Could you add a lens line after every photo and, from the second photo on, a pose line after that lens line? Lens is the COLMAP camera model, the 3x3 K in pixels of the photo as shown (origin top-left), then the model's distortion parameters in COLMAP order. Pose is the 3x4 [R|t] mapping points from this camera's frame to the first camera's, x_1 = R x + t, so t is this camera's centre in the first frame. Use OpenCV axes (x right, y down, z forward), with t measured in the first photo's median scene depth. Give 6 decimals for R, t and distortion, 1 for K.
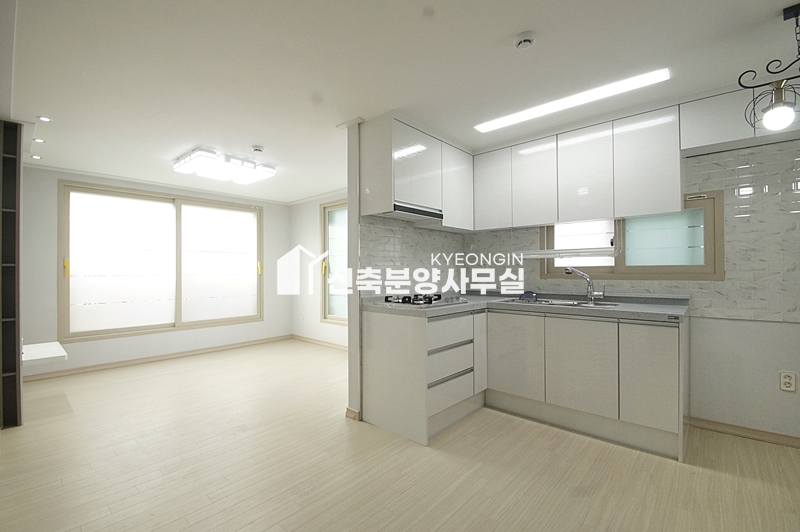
lens RADIAL K [[352.7, 0, 384.1], [0, 352.7, 268.4], [0, 0, 1]] dist [0.013076, -0.016039]
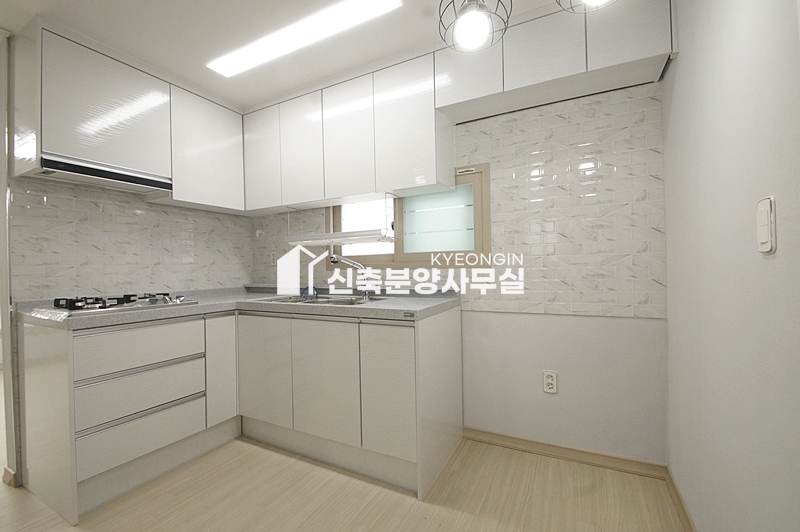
lens RADIAL K [[352.7, 0, 384.1], [0, 352.7, 268.4], [0, 0, 1]] dist [0.013076, -0.016039]
pose [[0.969693, -0.013484, 0.243953, 0.434141], [0.012013, 0.999900, 0.007515, 0.022908], [-0.244030, -0.004356, 0.969758, 0.193479]]
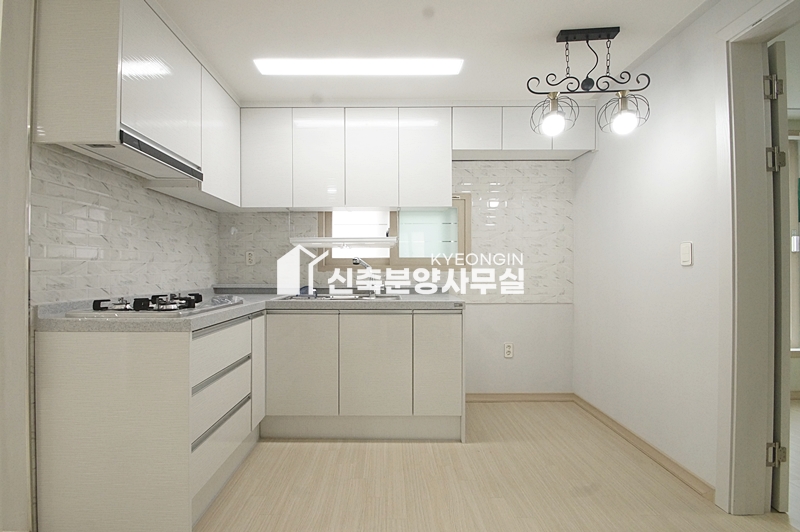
lens RADIAL K [[352.7, 0, 384.1], [0, 352.7, 268.4], [0, 0, 1]] dist [0.013076, -0.016039]
pose [[0.733983, 0.007875, 0.679122, -0.037346], [-0.007064, 0.999967, -0.003961, 0.028021], [-0.679131, -0.001890, 0.734015, 0.289375]]
